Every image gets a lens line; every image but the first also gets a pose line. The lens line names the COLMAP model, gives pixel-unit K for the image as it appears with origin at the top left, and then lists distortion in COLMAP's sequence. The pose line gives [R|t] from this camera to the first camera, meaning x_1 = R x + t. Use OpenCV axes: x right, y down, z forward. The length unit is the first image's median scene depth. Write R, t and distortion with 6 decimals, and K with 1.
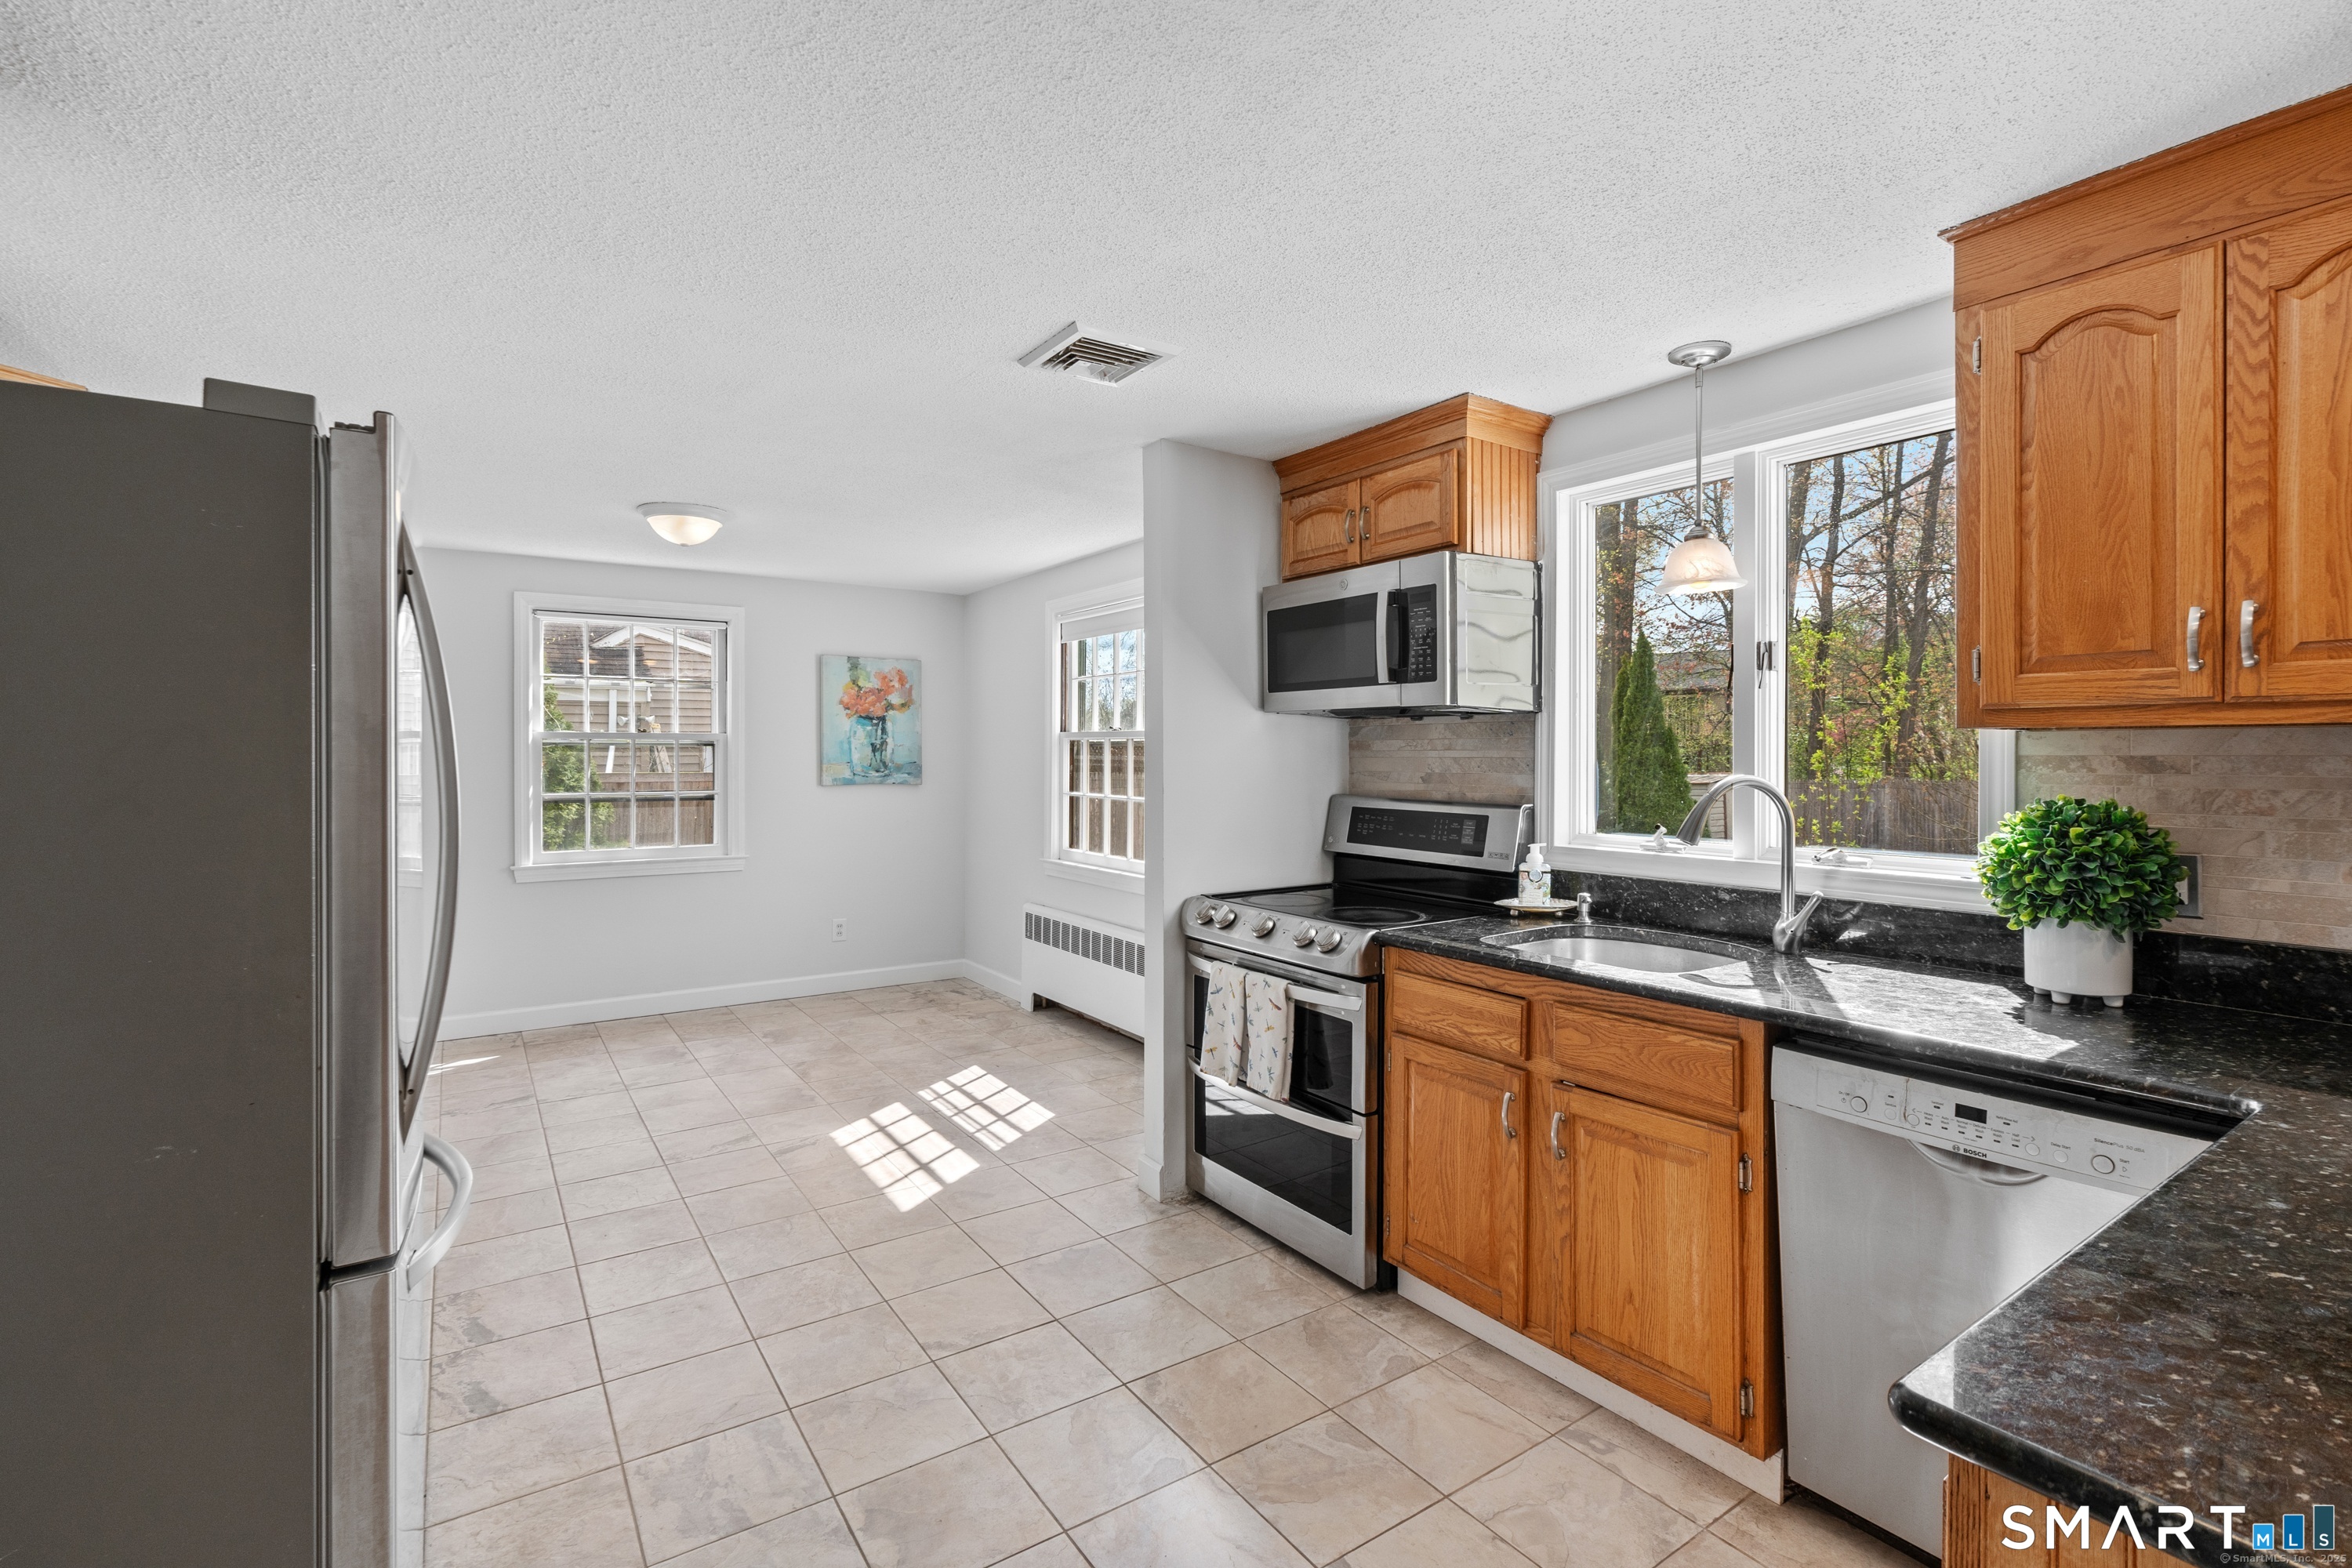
lens RADIAL K [[1061.9, 0, 1160.9], [0, 1061.9, 759.4], [0, 0, 1]] dist [-0.001776, 0.000412]
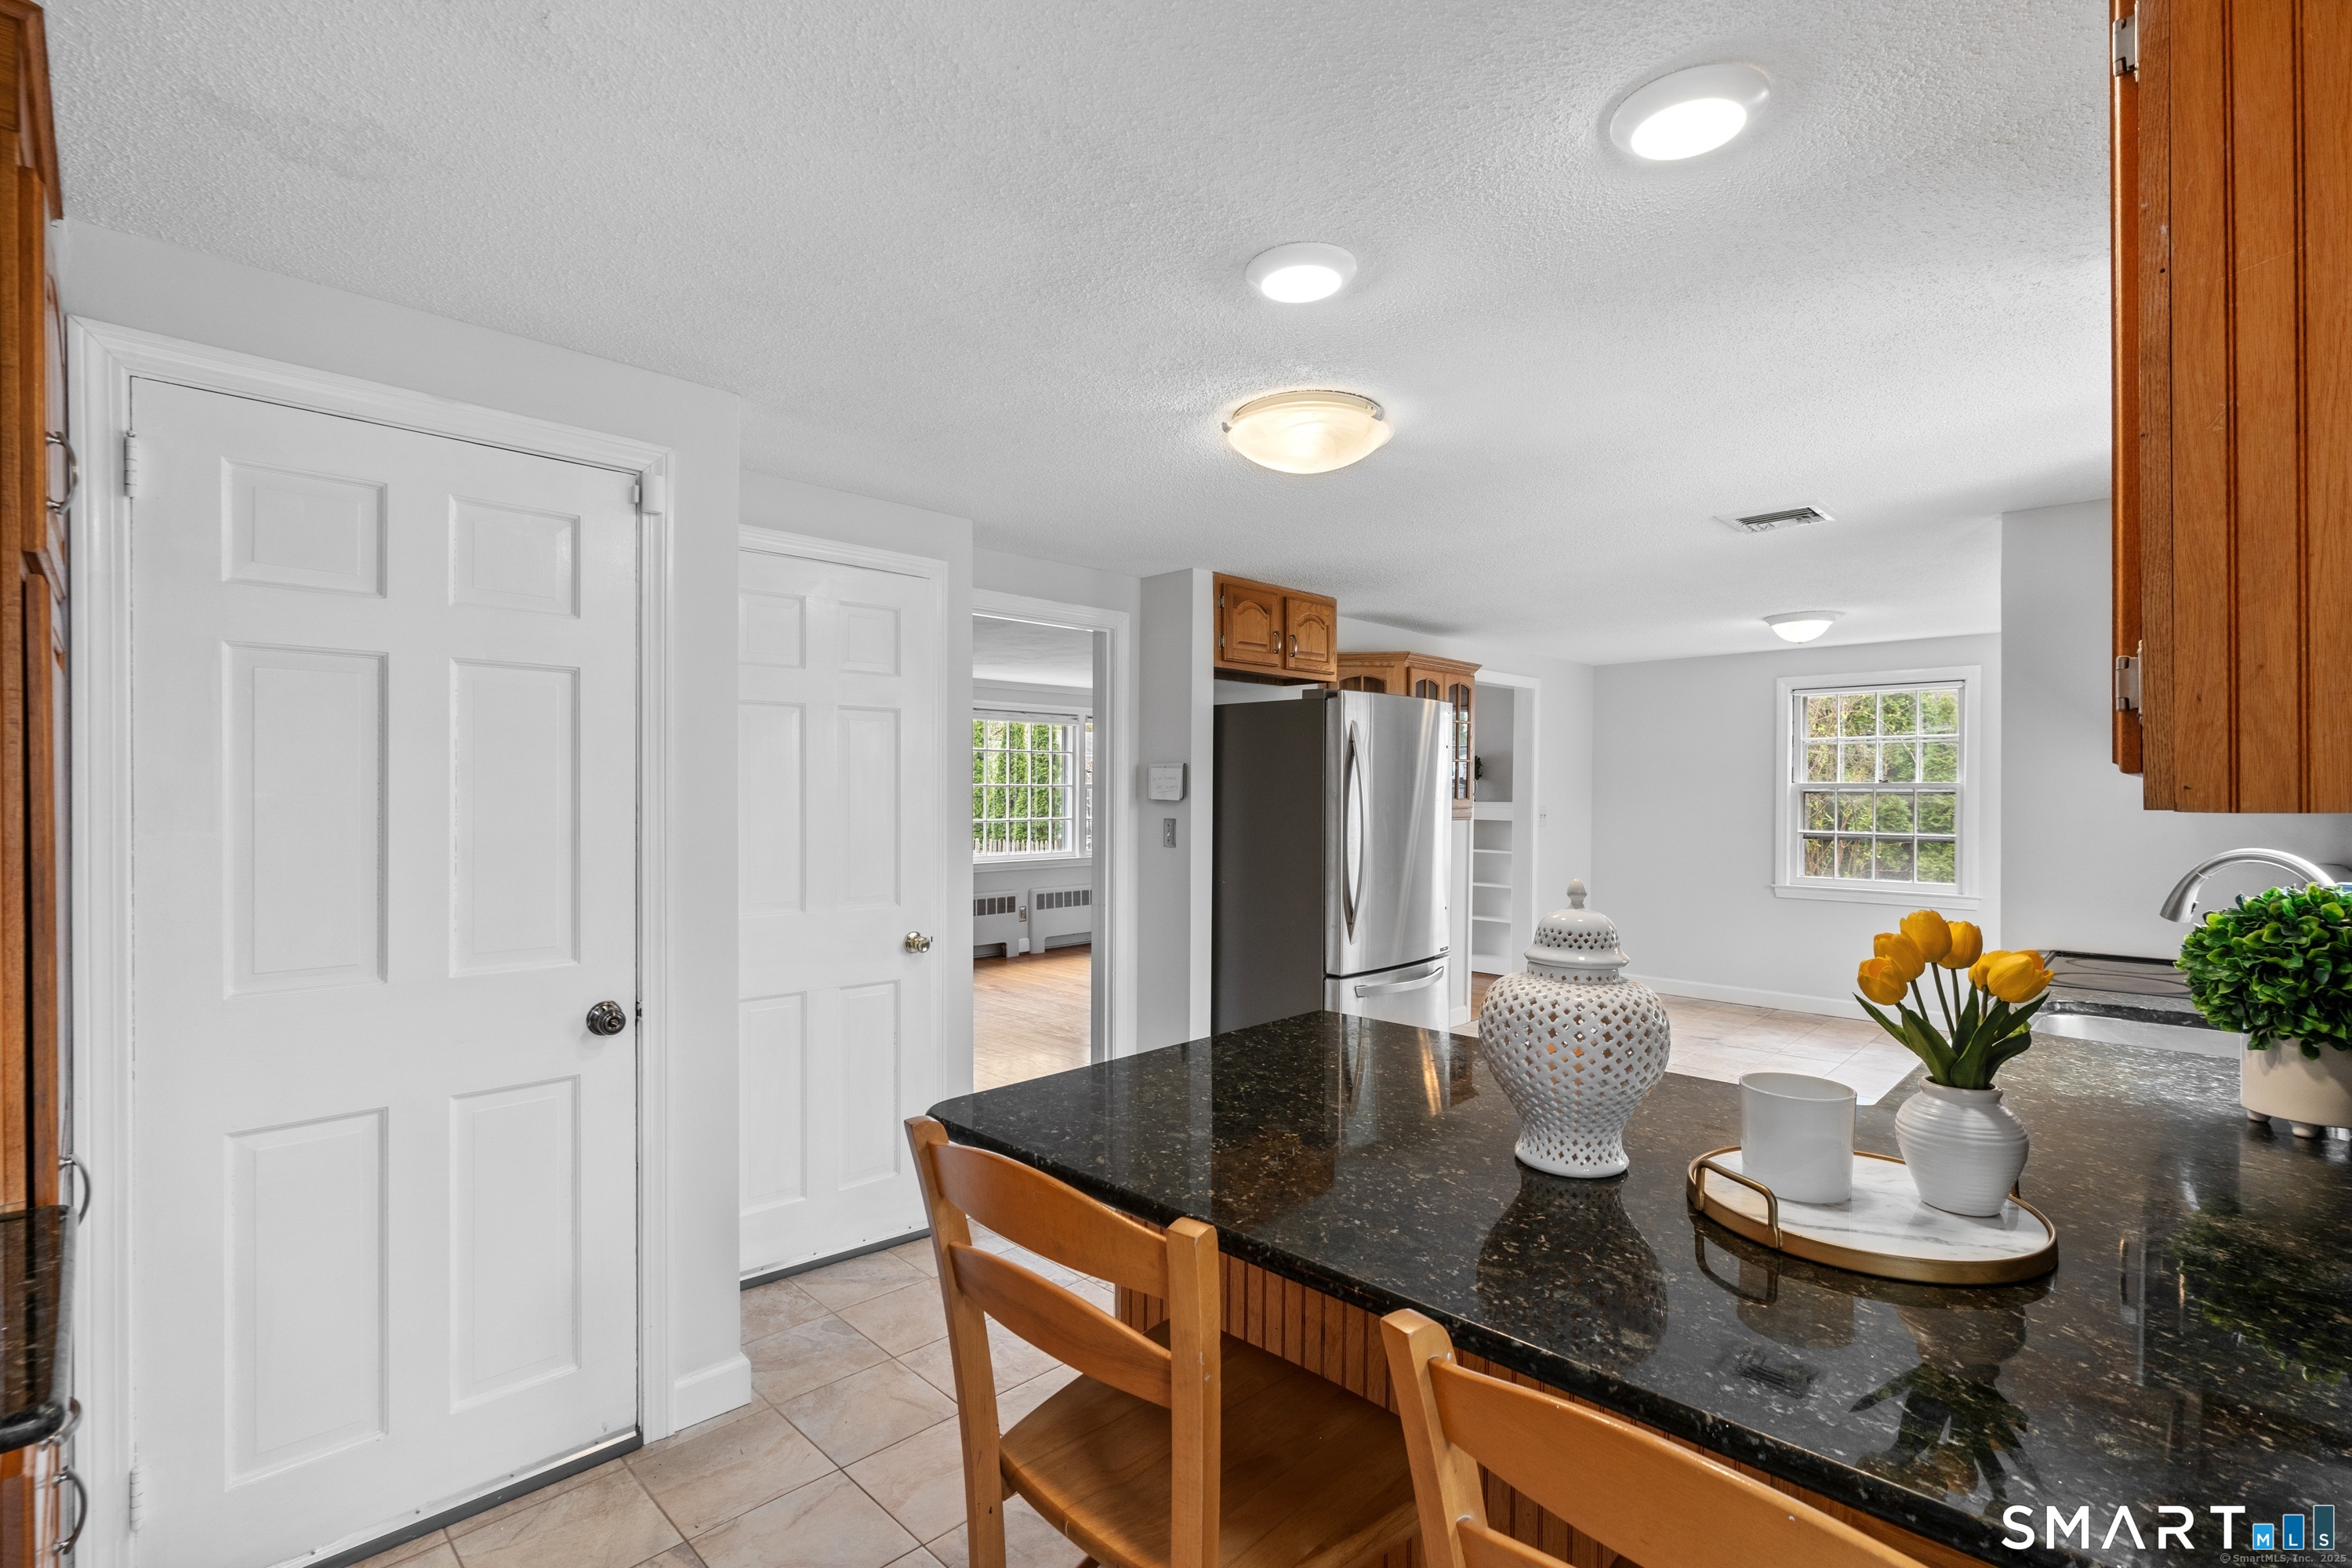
lens RADIAL K [[1085.2, 0, 1176.0], [0, 1085.2, 784.0], [0, 0, 1]] dist [-0.000056, 0.000126]
pose [[0.193211, -0.005653, -0.981141, 0.954786], [-0.006431, 0.999955, -0.007028, -0.018900], [0.981136, 0.007668, 0.193165, -0.004146]]
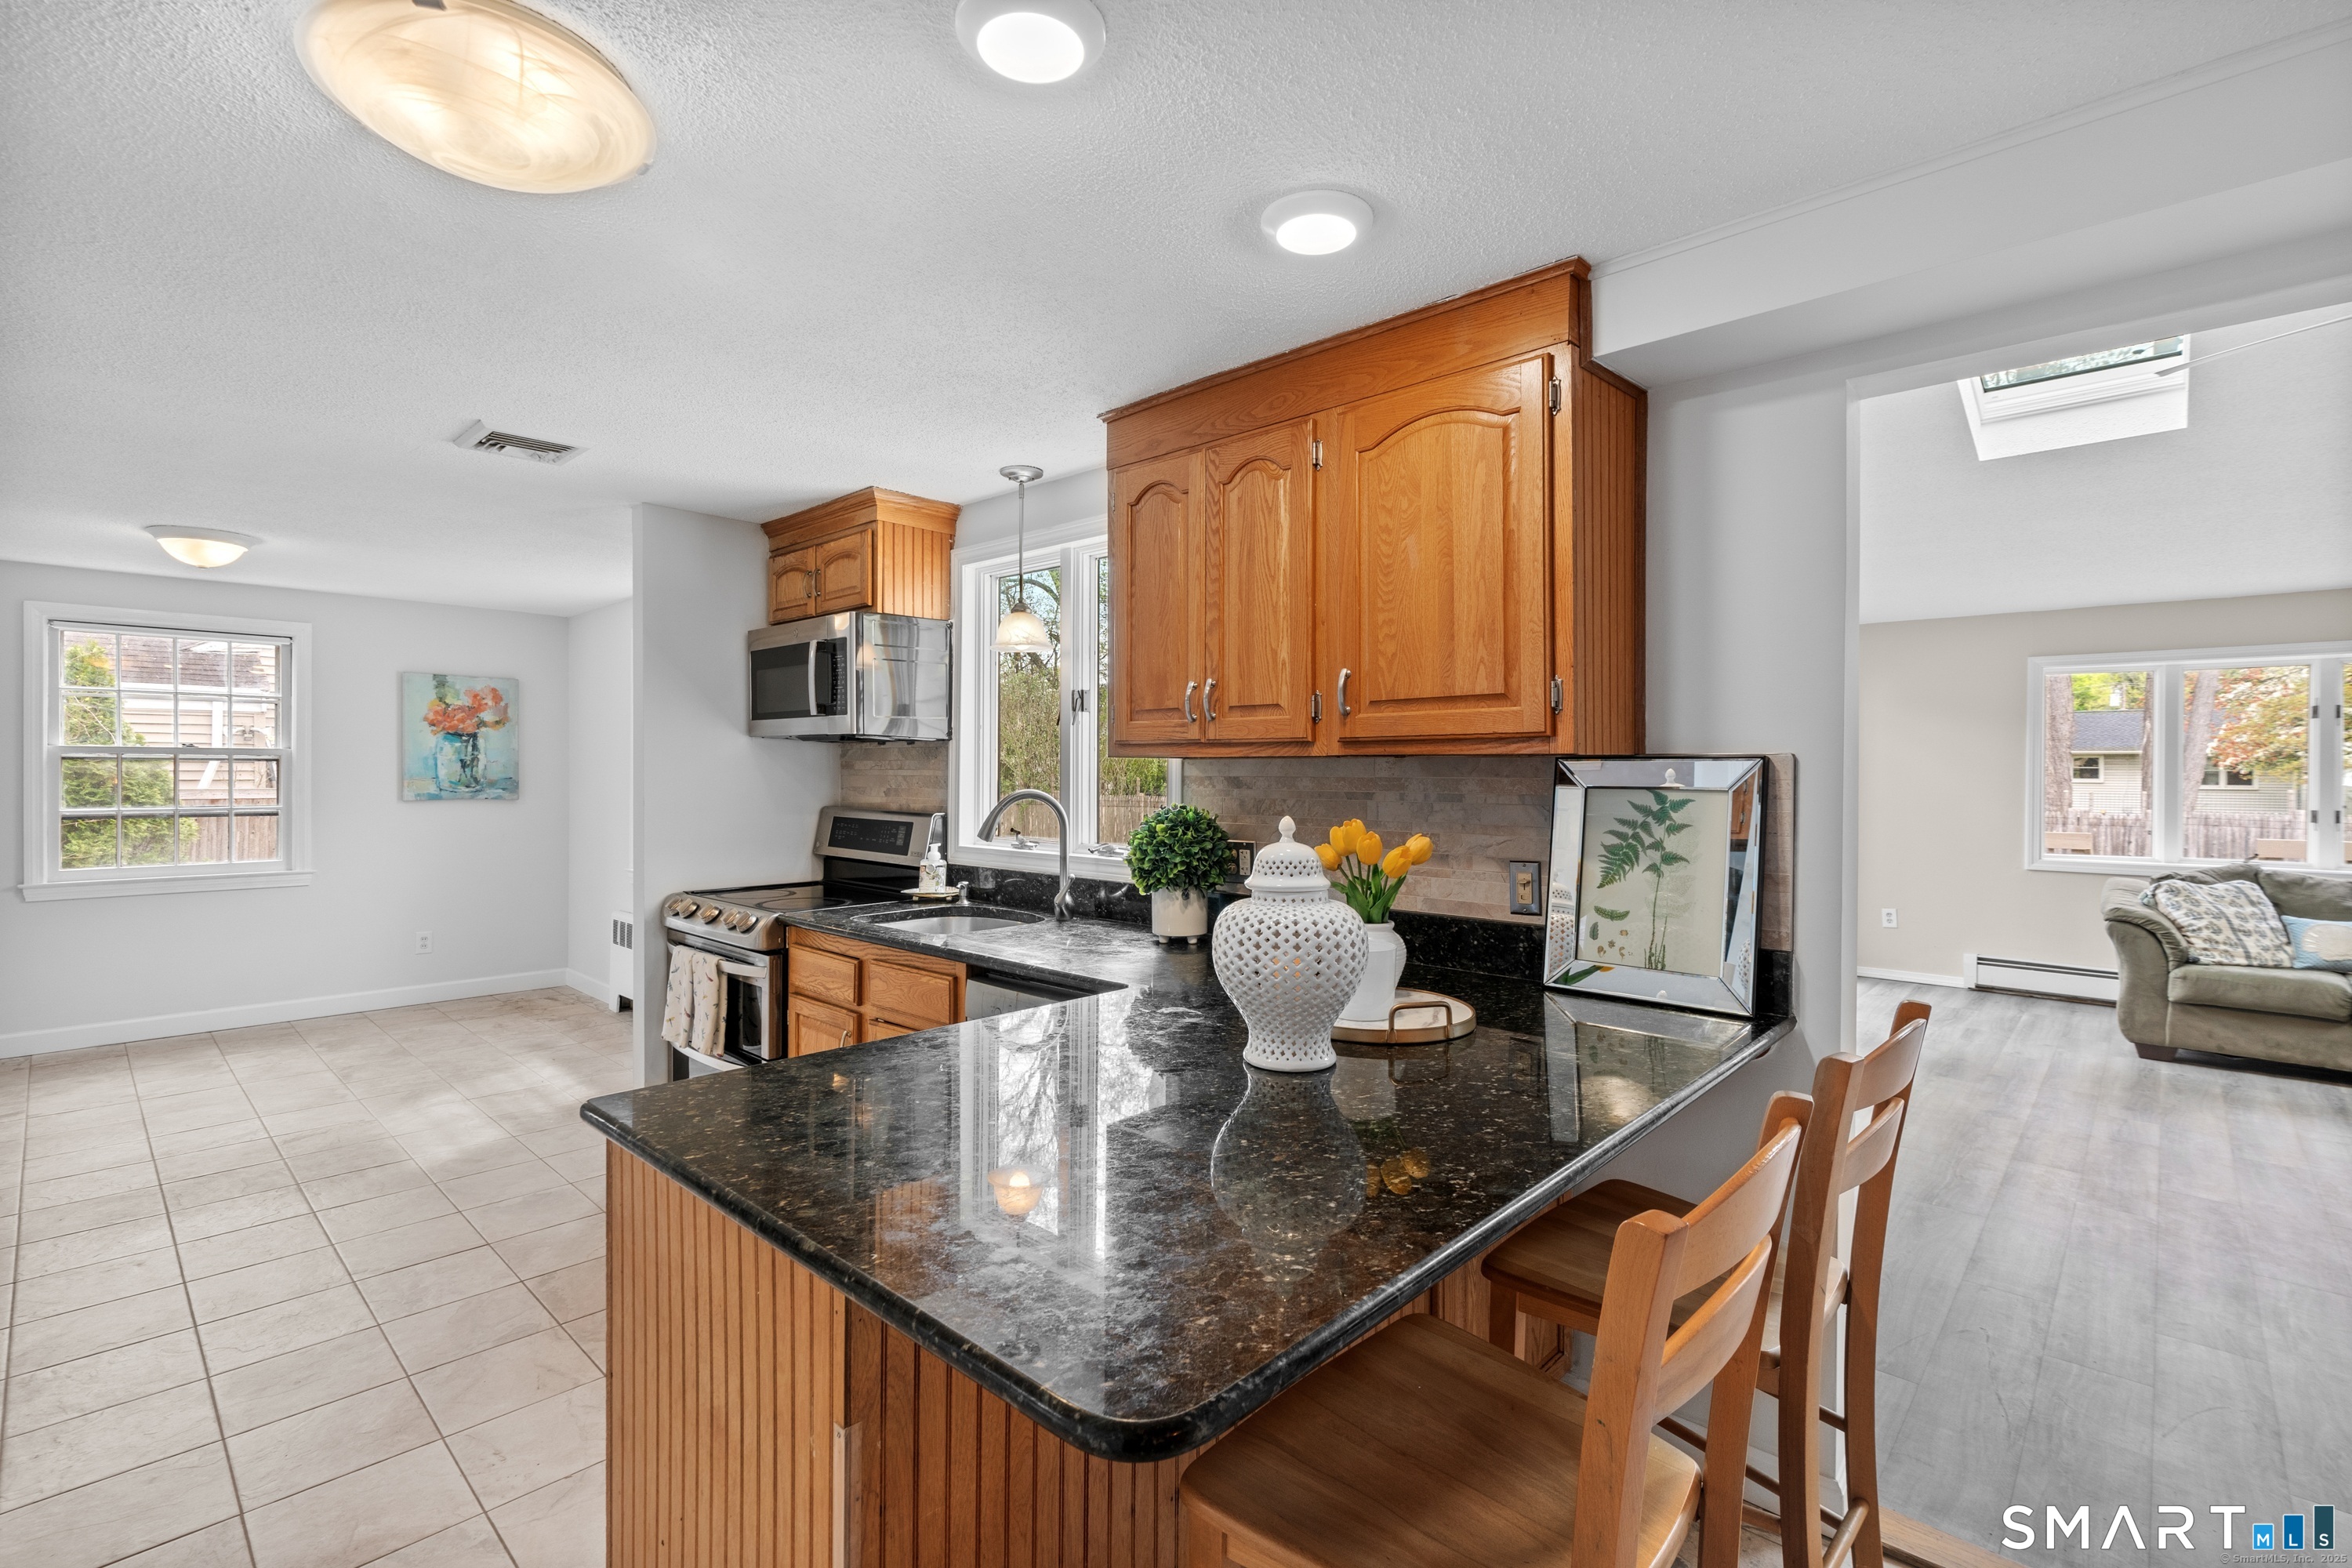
lens RADIAL K [[1060.6, 0, 1163.4], [0, 1060.6, 777.4], [0, 0, 1]] dist [-0.000919, 0.000362]
pose [[0.976302, 0.002554, 0.216397, 0.321449], [-0.002946, 0.999995, 0.001487, -0.002538], [-0.216392, -0.002089, 0.976304, -0.276466]]
